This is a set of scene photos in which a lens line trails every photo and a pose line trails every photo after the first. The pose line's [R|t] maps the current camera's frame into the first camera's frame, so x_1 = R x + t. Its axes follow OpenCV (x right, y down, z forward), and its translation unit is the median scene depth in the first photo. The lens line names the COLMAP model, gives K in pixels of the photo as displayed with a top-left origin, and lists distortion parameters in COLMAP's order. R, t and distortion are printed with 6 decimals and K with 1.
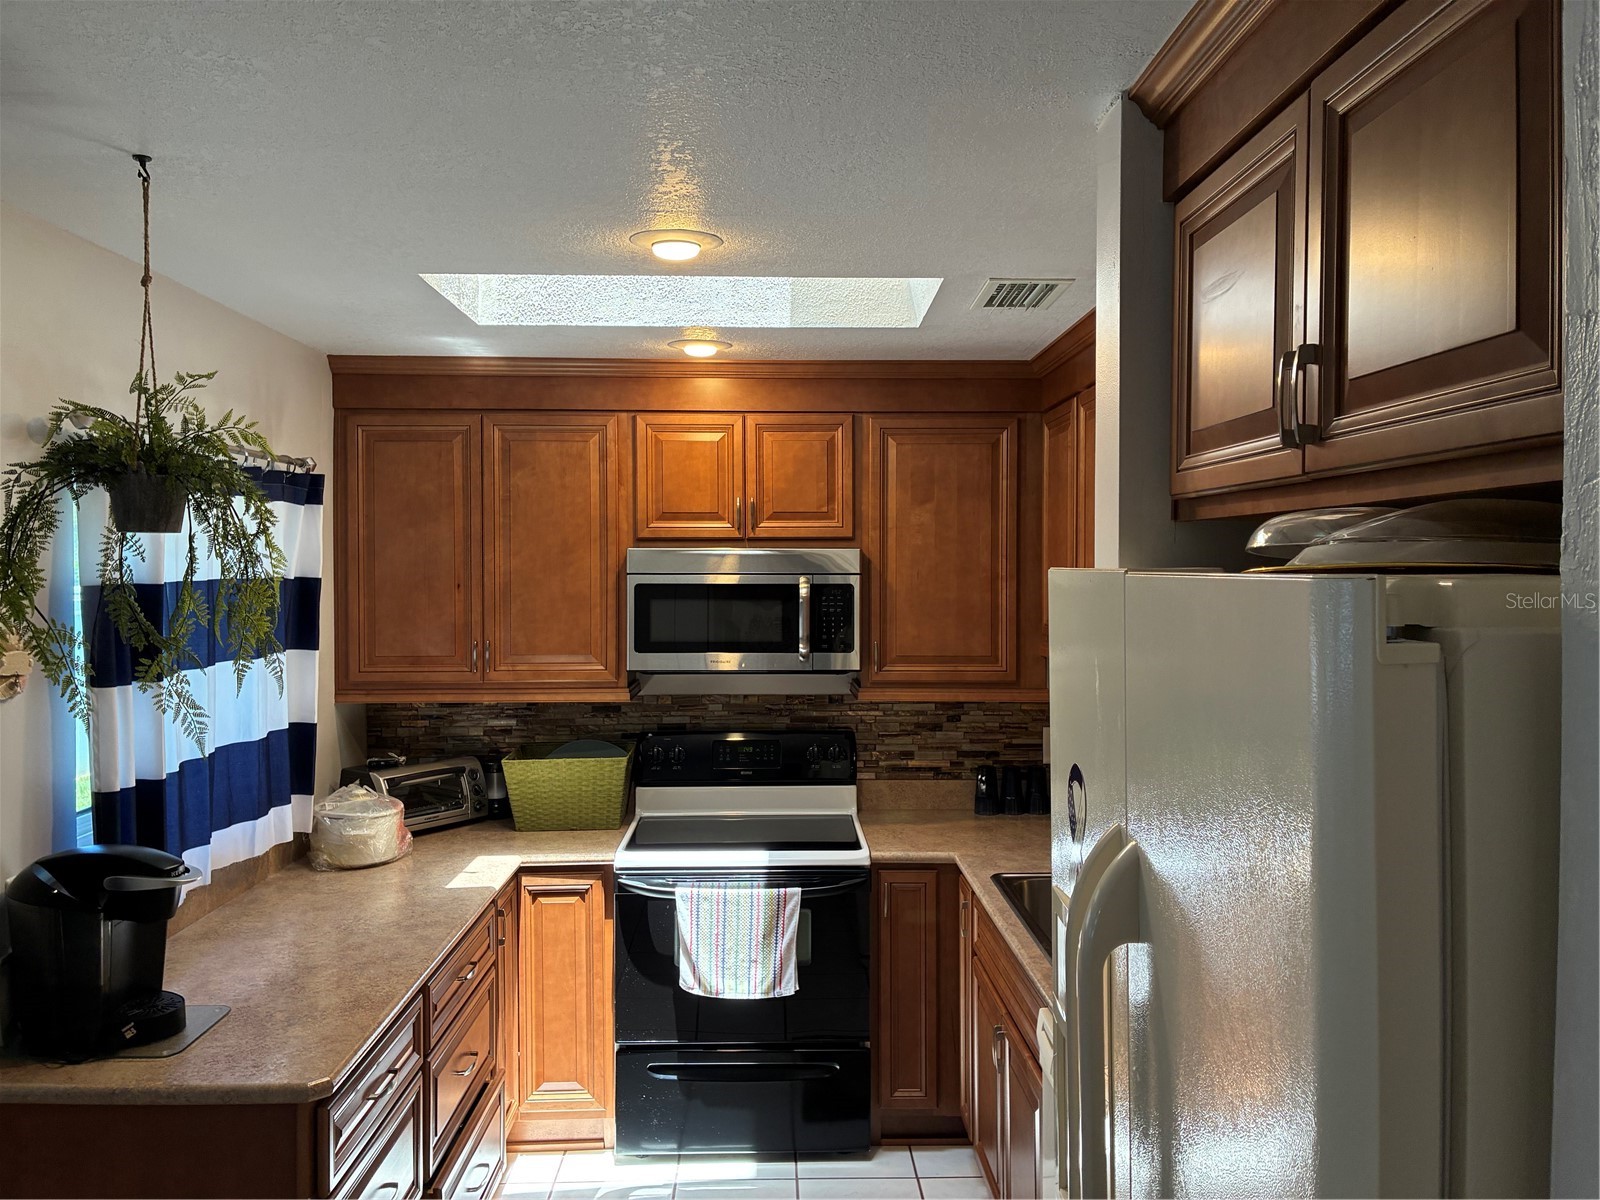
lens RADIAL K [[1216.4, 0, 799.4], [0, 1216.4, 593.2], [0, 0, 1]] dist [0.143296, -0.159402]
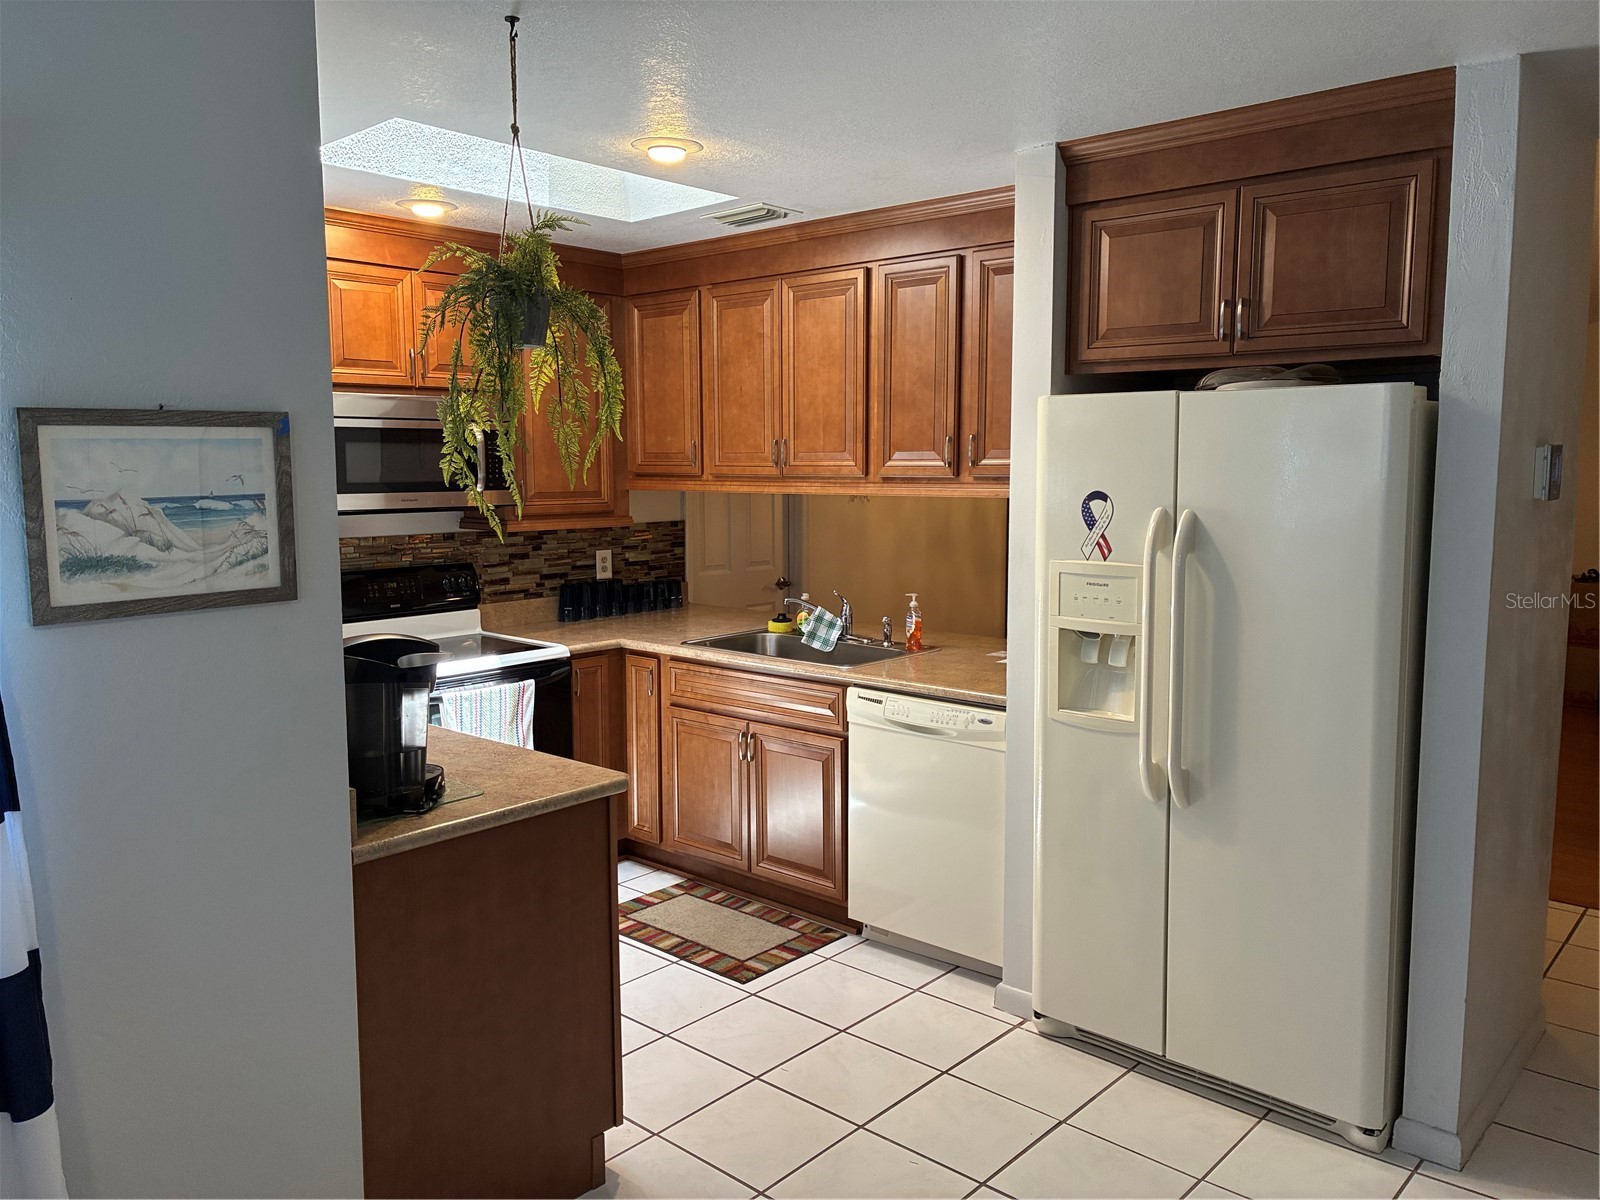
lens RADIAL K [[1216.4, 0, 799.4], [0, 1216.4, 593.2], [0, 0, 1]] dist [0.143296, -0.159402]
pose [[0.681517, -0.085032, 0.726845, -0.681180], [0.021614, 0.995132, 0.096152, 0.042856], [-0.731483, -0.049819, 0.680037, -0.017050]]
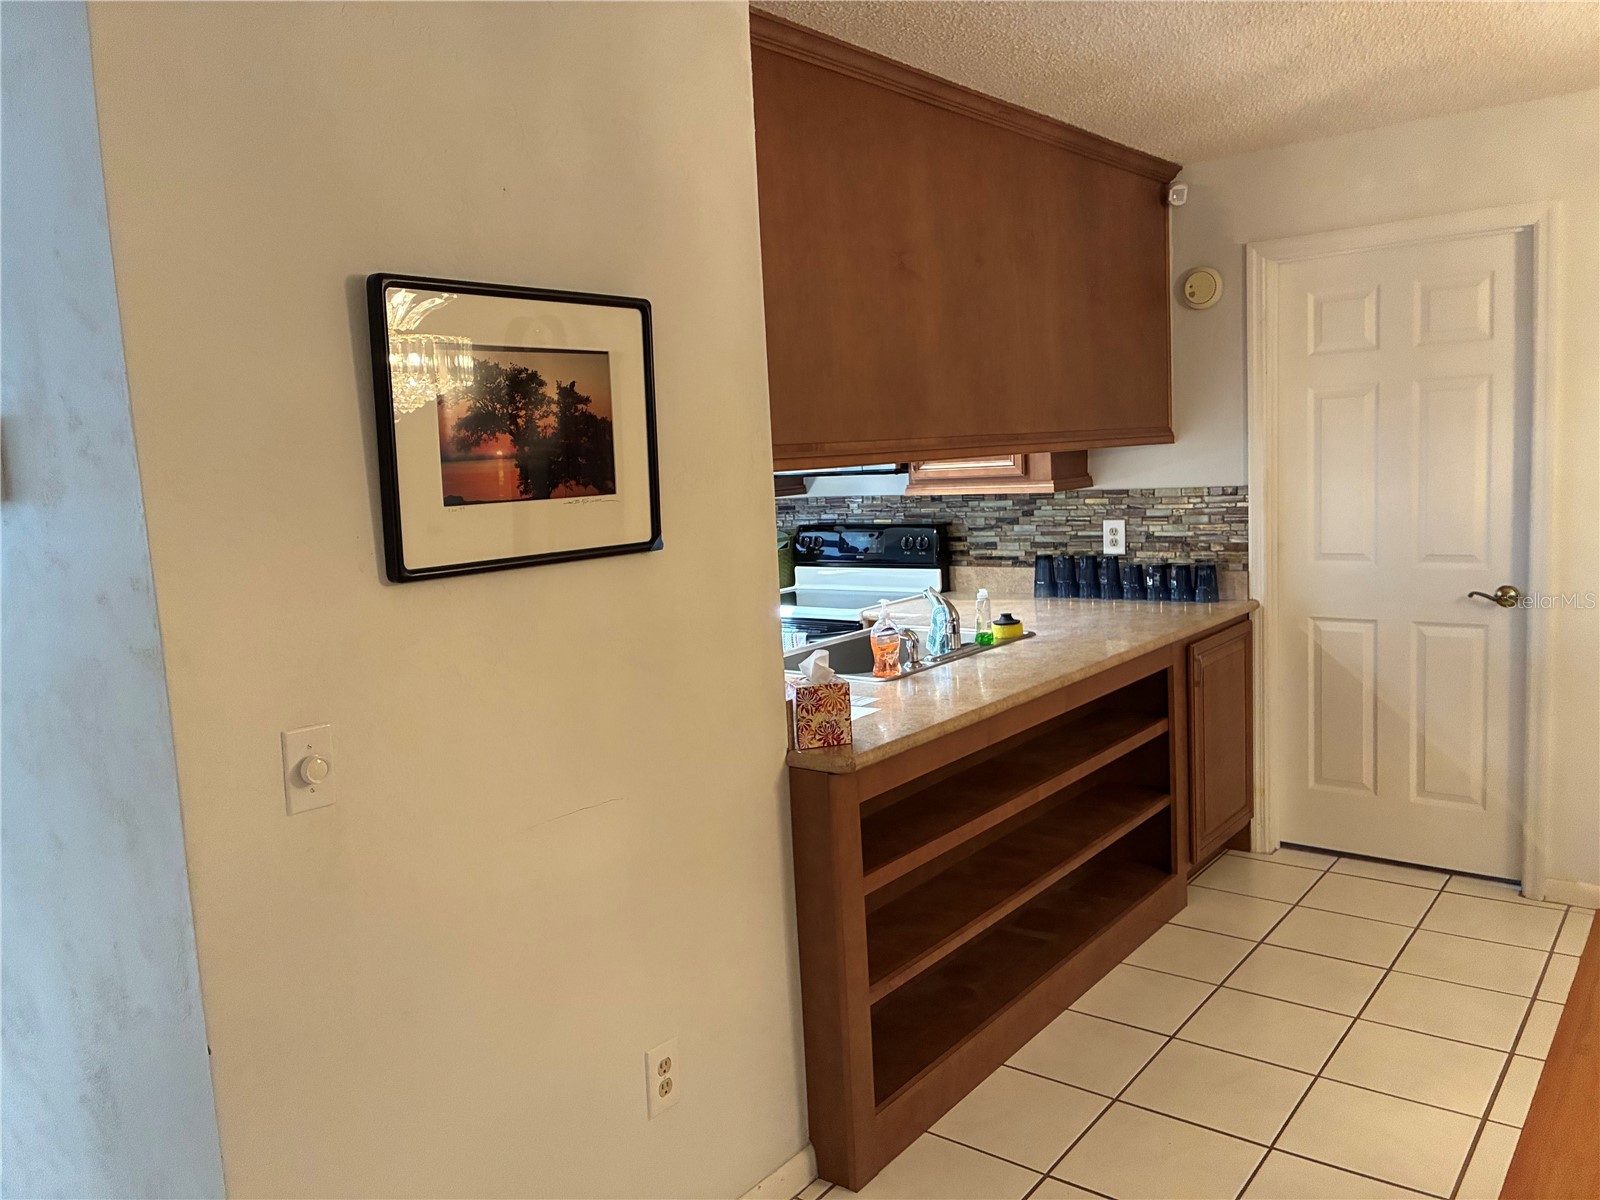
lens RADIAL K [[1216.4, 0, 799.4], [0, 1216.4, 593.2], [0, 0, 1]] dist [0.143296, -0.159402]
pose [[0.772172, 0.032412, -0.634586, 0.798450], [0.036192, 0.994833, 0.094851, 0.072310], [0.634382, -0.096209, 0.767010, -0.000728]]
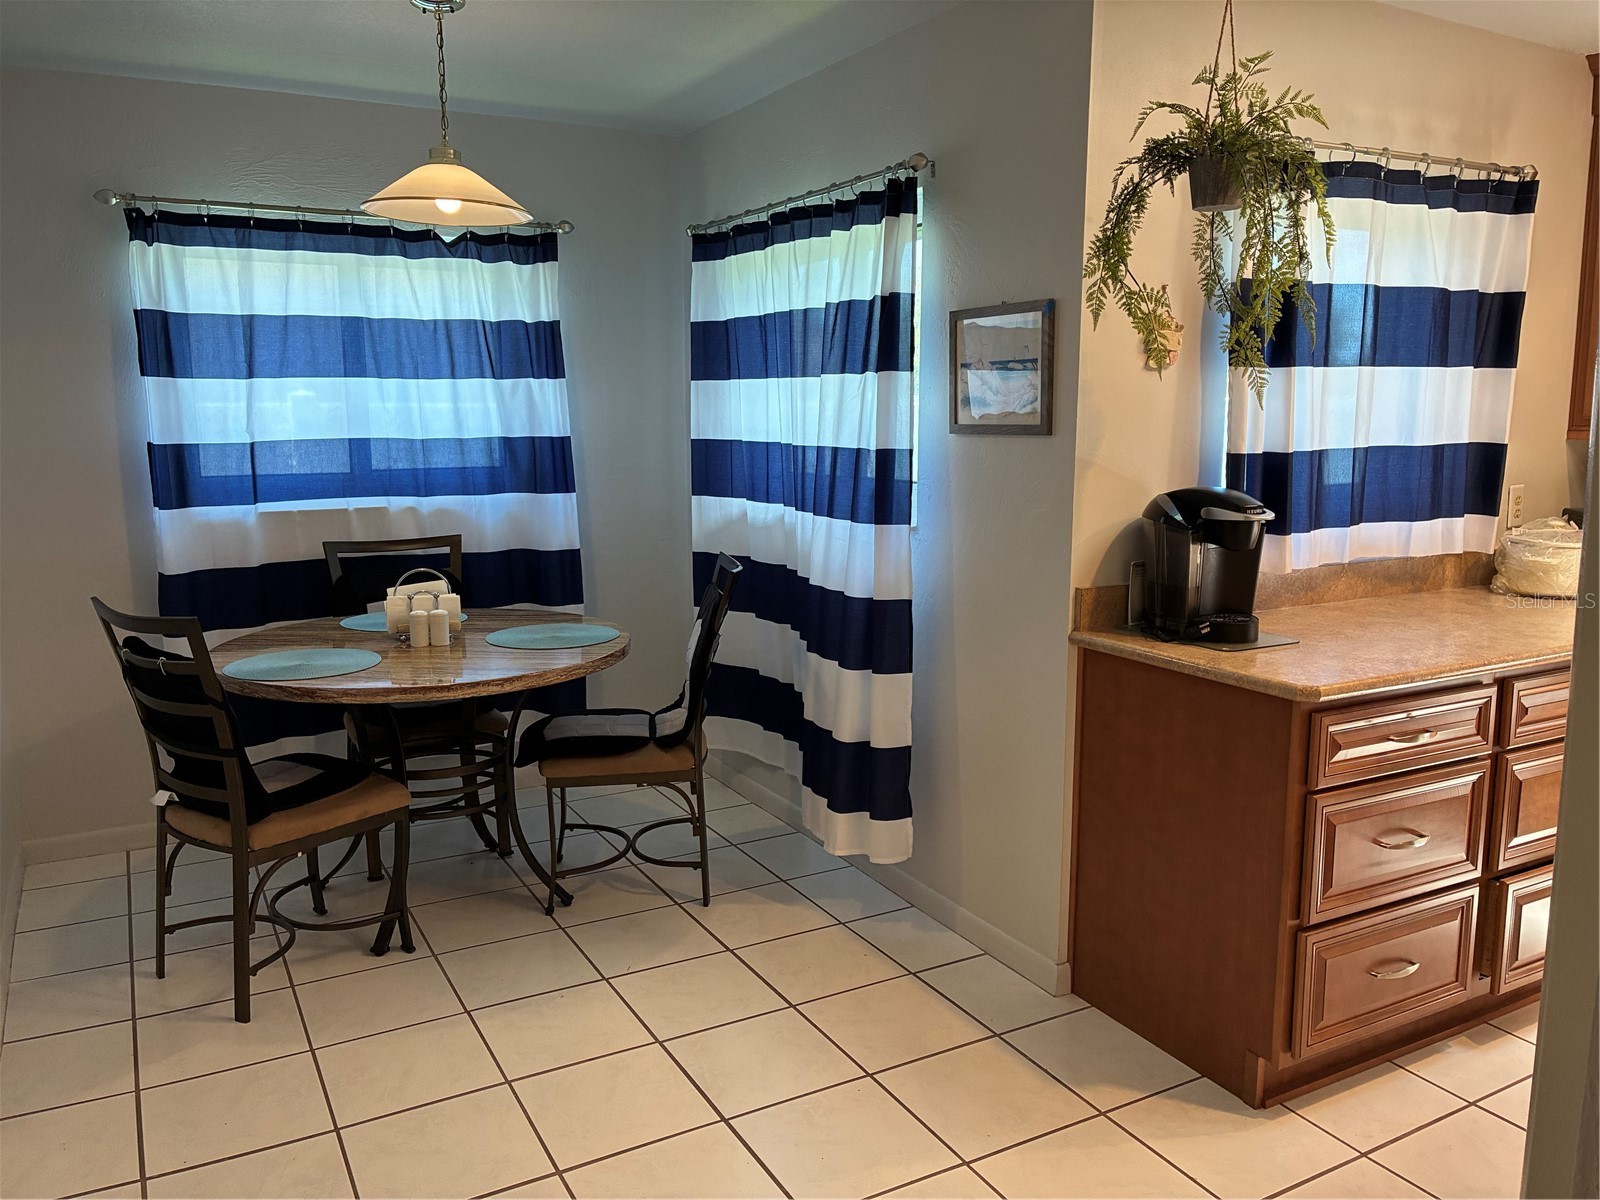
lens RADIAL K [[1216.4, 0, 799.4], [0, 1216.4, 593.2], [0, 0, 1]] dist [0.143296, -0.159402]
pose [[0.465276, 0.133468, -0.875045, 0.225152], [-0.021851, 0.989997, 0.139383, 0.091191], [0.884896, -0.045731, 0.463539, 0.033198]]
